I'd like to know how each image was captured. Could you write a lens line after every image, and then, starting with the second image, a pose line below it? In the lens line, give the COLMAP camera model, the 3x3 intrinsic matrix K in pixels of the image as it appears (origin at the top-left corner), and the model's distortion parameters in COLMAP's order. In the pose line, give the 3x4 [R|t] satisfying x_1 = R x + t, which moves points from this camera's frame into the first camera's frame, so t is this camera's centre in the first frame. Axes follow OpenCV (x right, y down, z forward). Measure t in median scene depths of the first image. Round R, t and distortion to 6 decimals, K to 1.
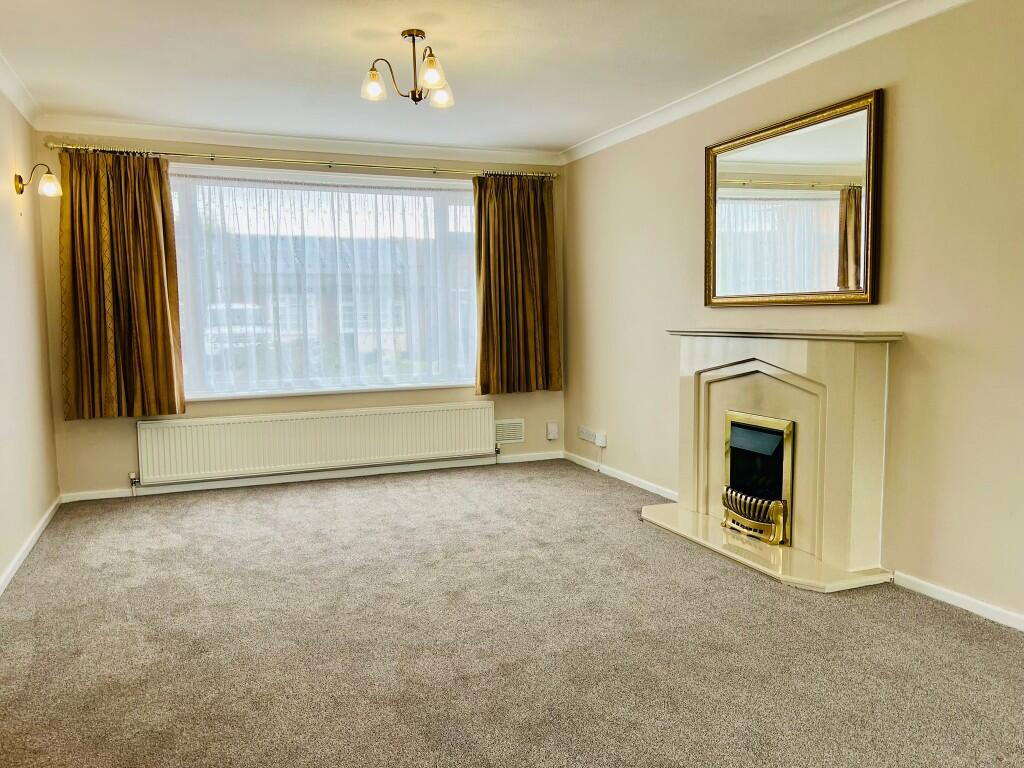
lens RADIAL K [[762.6, 0, 505.1], [0, 762.6, 384.8], [0, 0, 1]] dist [0.059880, -0.080782]
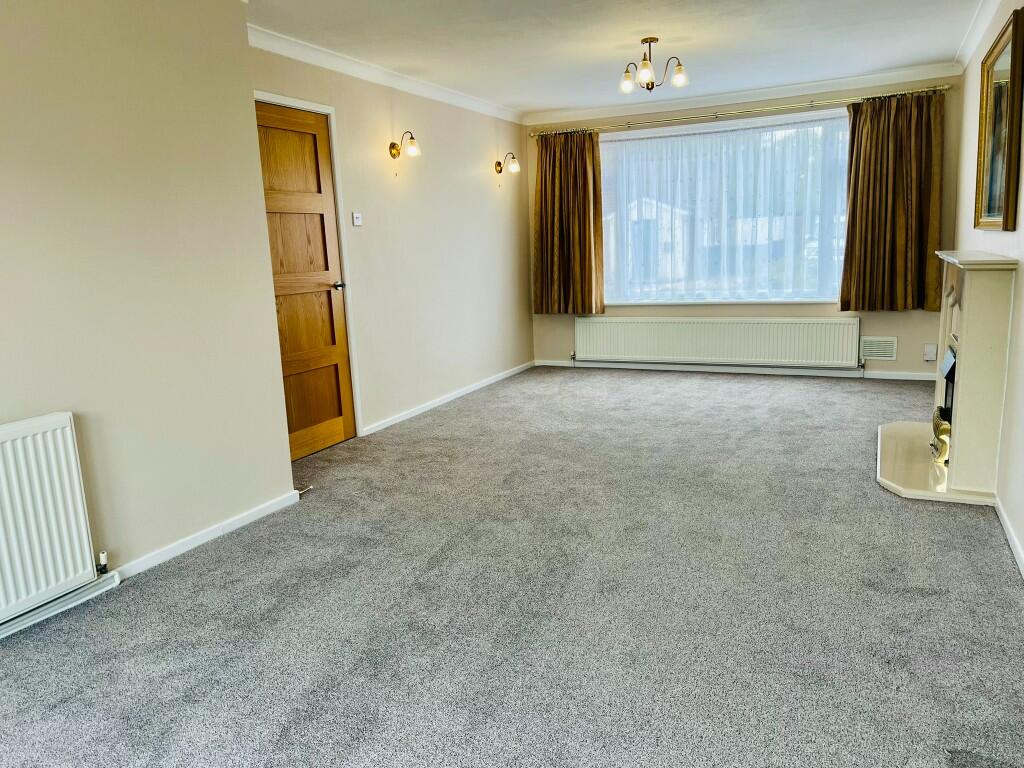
lens RADIAL K [[762.6, 0, 507.0], [0, 762.6, 386.8], [0, 0, 1]] dist [0.059880, -0.080782]
pose [[0.676812, 0.121592, -0.726045, 0.559623], [-0.035521, 0.990510, 0.132769, -0.010893], [0.735298, -0.064070, 0.674708, -0.112419]]
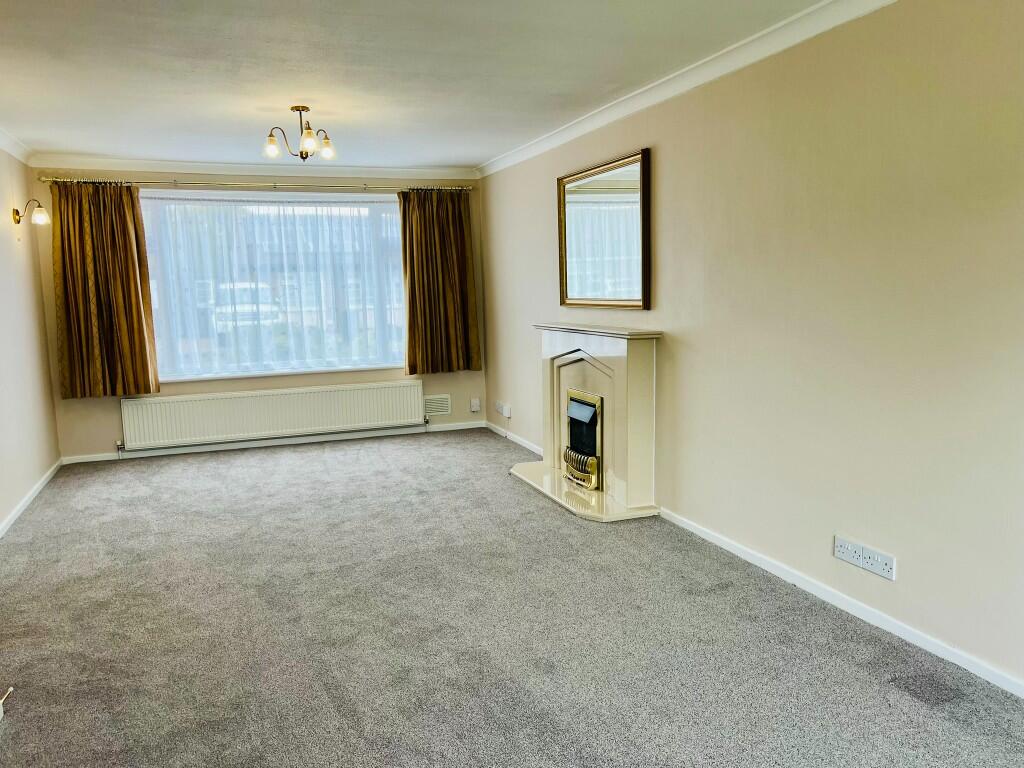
lens RADIAL K [[762.6, 0, 513.0], [0, 762.6, 387.9], [0, 0, 1]] dist [0.059880, -0.080782]
pose [[0.999698, -0.007773, -0.023323, 0.196911], [0.008762, 0.999054, 0.042599, -0.019594], [0.022970, -0.042790, 0.998820, -0.242228]]
